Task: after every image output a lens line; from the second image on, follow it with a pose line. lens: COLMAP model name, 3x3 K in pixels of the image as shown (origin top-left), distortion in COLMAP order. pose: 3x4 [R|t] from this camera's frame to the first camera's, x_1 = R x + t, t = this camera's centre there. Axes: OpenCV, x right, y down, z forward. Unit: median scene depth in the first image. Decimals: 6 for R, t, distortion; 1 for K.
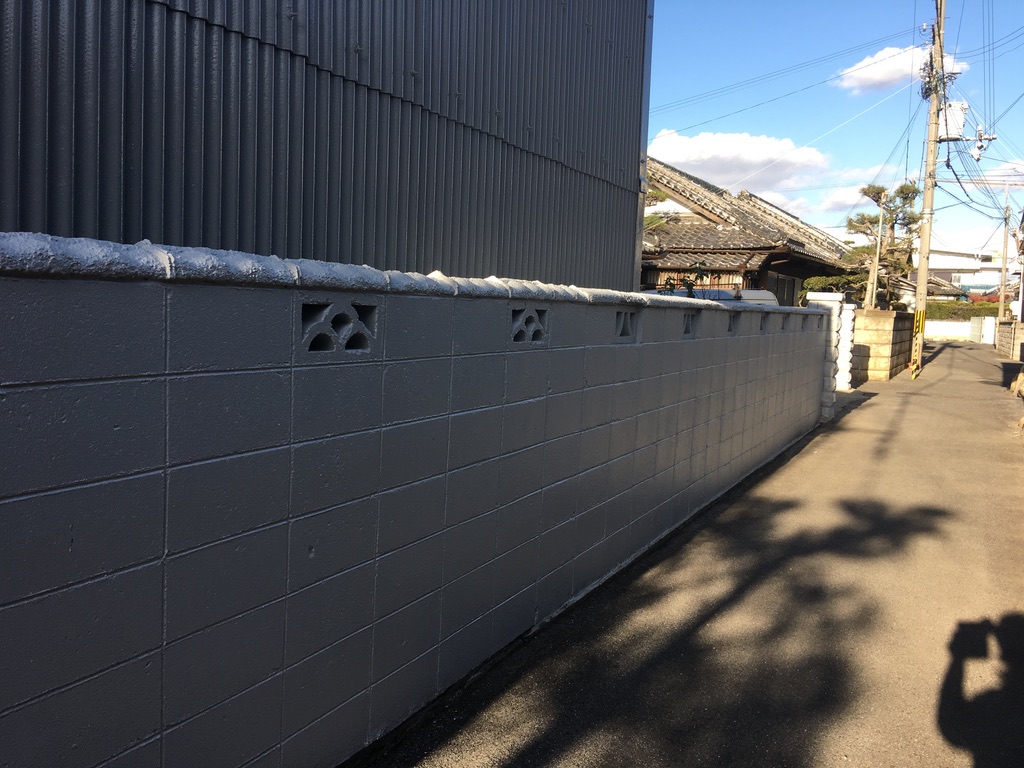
lens RADIAL K [[868.4, 0, 511.5], [0, 868.4, 382.6], [0, 0, 1]] dist [-0.003967, -0.045964]
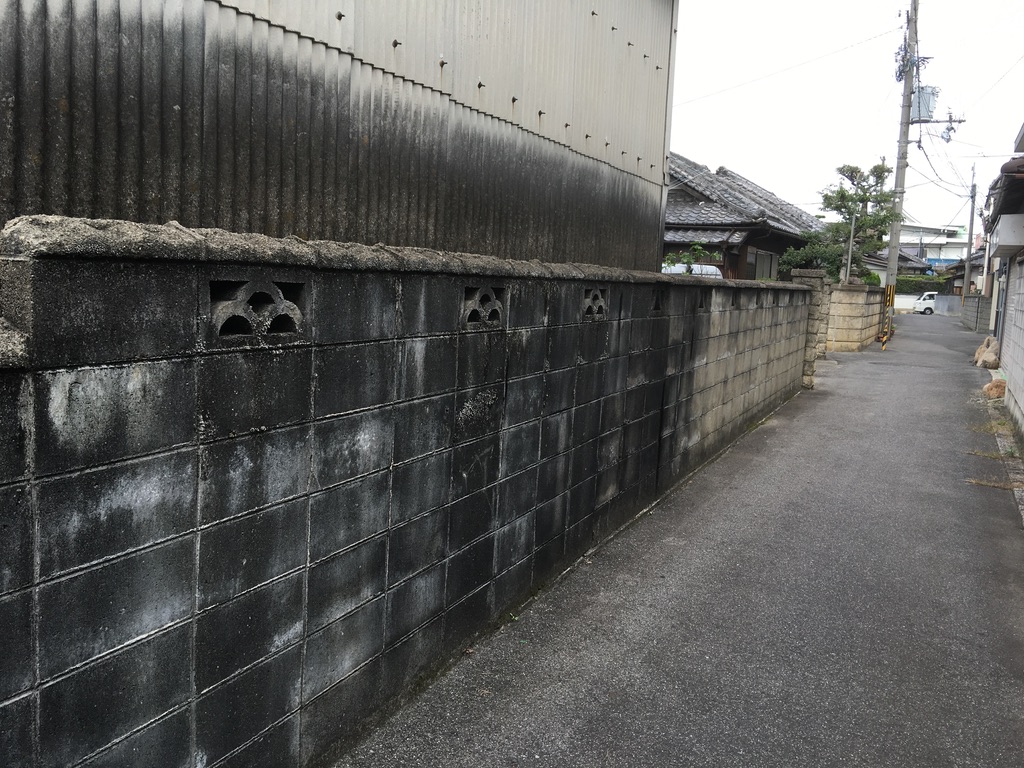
lens RADIAL K [[868.4, 0, 508.2], [0, 868.4, 381.6], [0, 0, 1]] dist [-0.003967, -0.045964]
pose [[0.999506, 0.003252, 0.031272, -0.022896], [-0.004255, 0.999477, 0.032069, 0.001403], [-0.031151, -0.032186, 0.998996, -0.037013]]
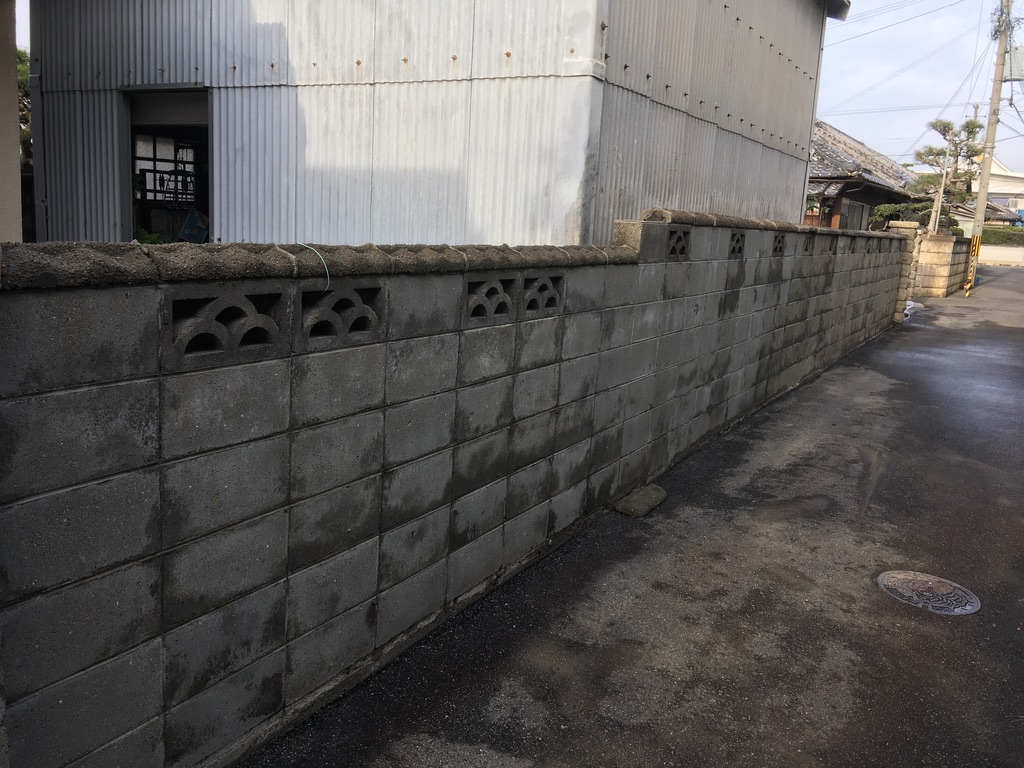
lens RADIAL K [[868.4, 0, 513.5], [0, 868.4, 383.0], [0, 0, 1]] dist [-0.003967, -0.045964]
pose [[0.998879, 0.024413, -0.040561, -0.073396], [-0.020429, 0.995181, 0.095901, 0.010450], [0.042706, -0.094965, 0.994564, -0.147819]]
